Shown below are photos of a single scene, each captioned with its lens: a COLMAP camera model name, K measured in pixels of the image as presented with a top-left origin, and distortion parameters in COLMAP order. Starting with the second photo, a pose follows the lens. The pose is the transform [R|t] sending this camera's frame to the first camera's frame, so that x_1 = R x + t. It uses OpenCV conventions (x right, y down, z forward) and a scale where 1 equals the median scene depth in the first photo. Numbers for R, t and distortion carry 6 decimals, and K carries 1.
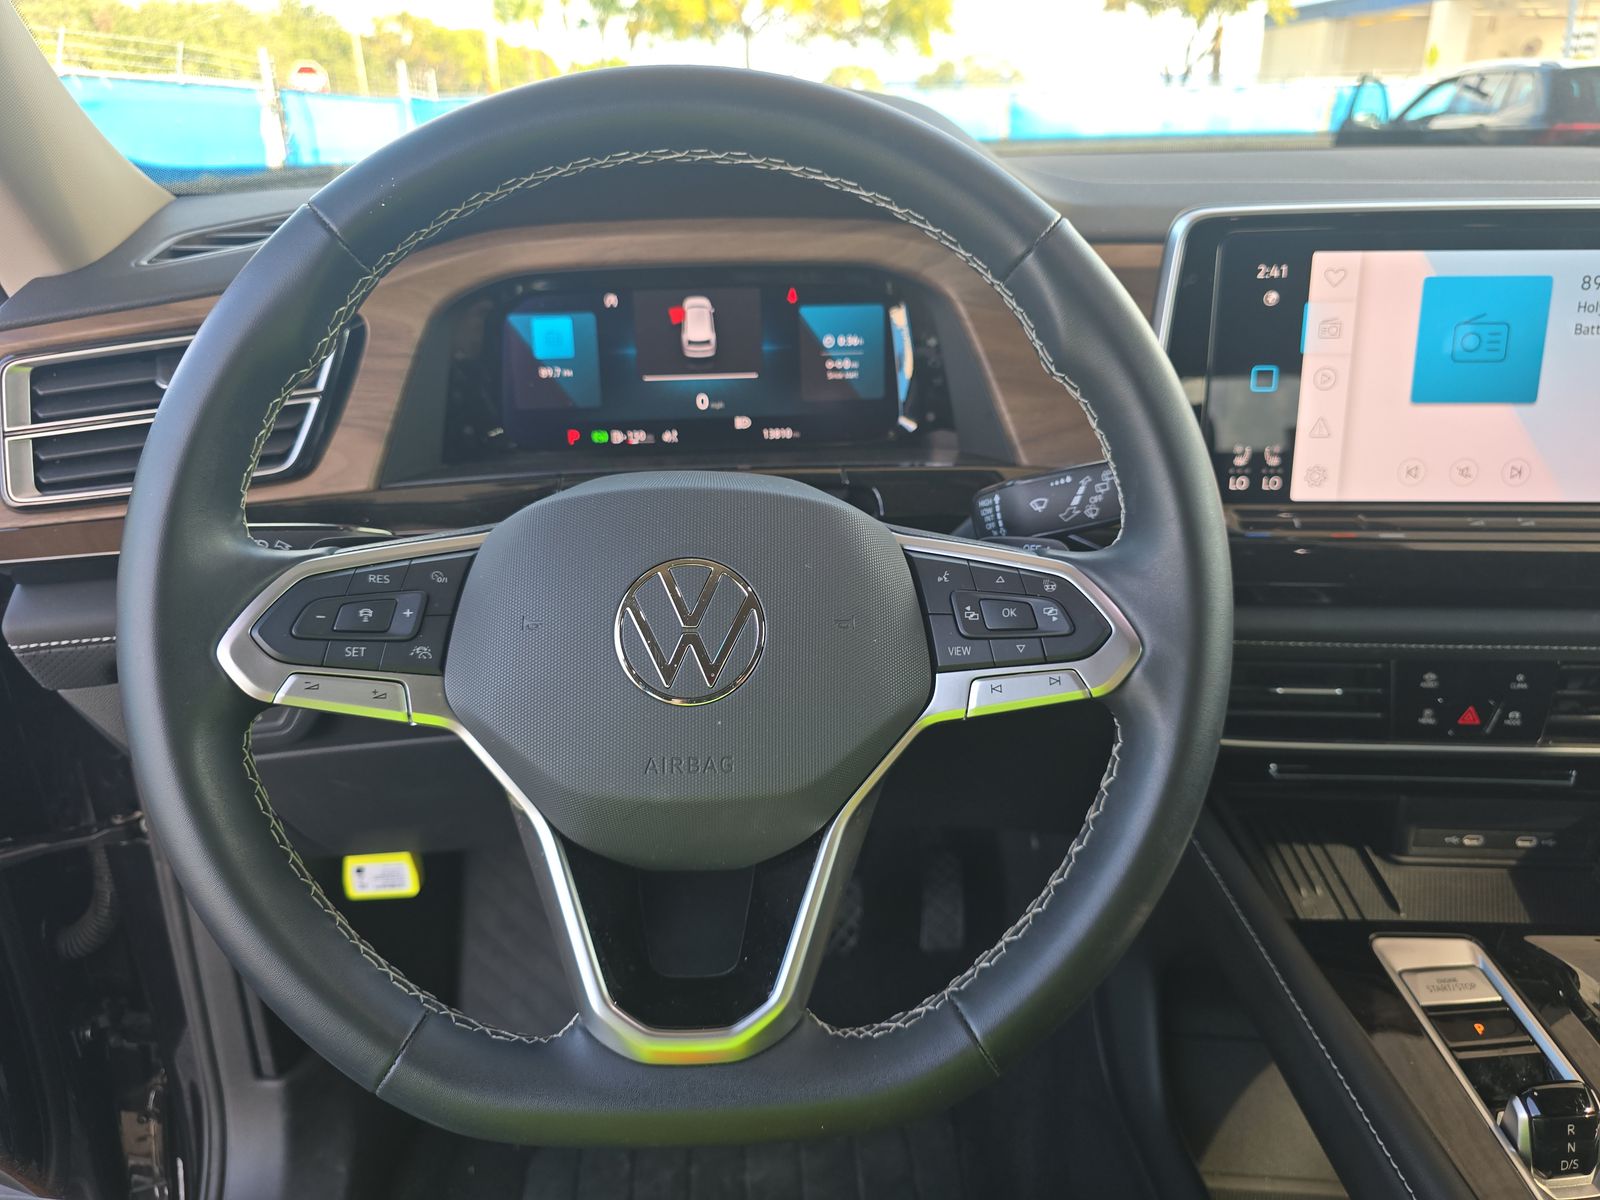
lens RADIAL K [[1121.8, 0, 795.7], [0, 1121.8, 596.2], [0, 0, 1]] dist [0.032060, -0.033247]
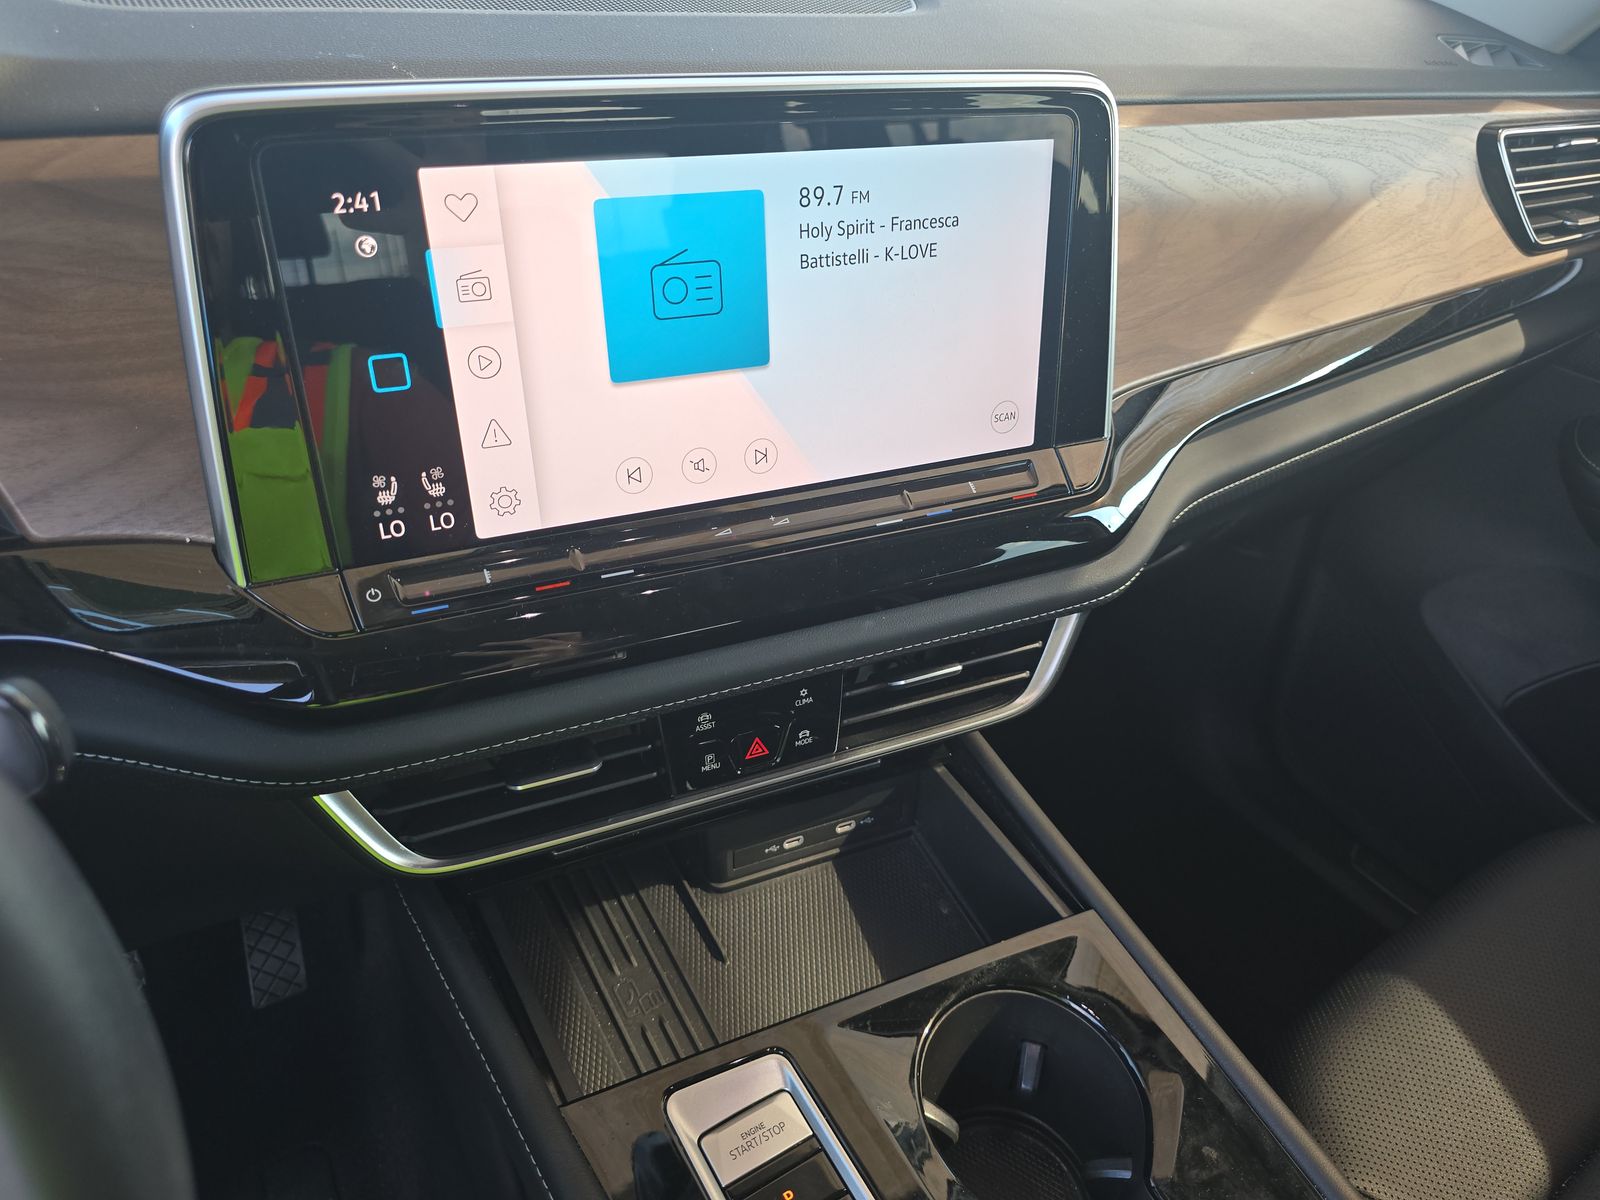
lens RADIAL K [[1121.8, 0, 795.7], [0, 1121.8, 596.2], [0, 0, 1]] dist [0.032060, -0.033247]
pose [[0.878919, -0.212376, 0.427080, 0.306791], [0.123129, 0.966078, 0.227010, -0.180696], [-0.460804, -0.146937, 0.875254, 0.306406]]
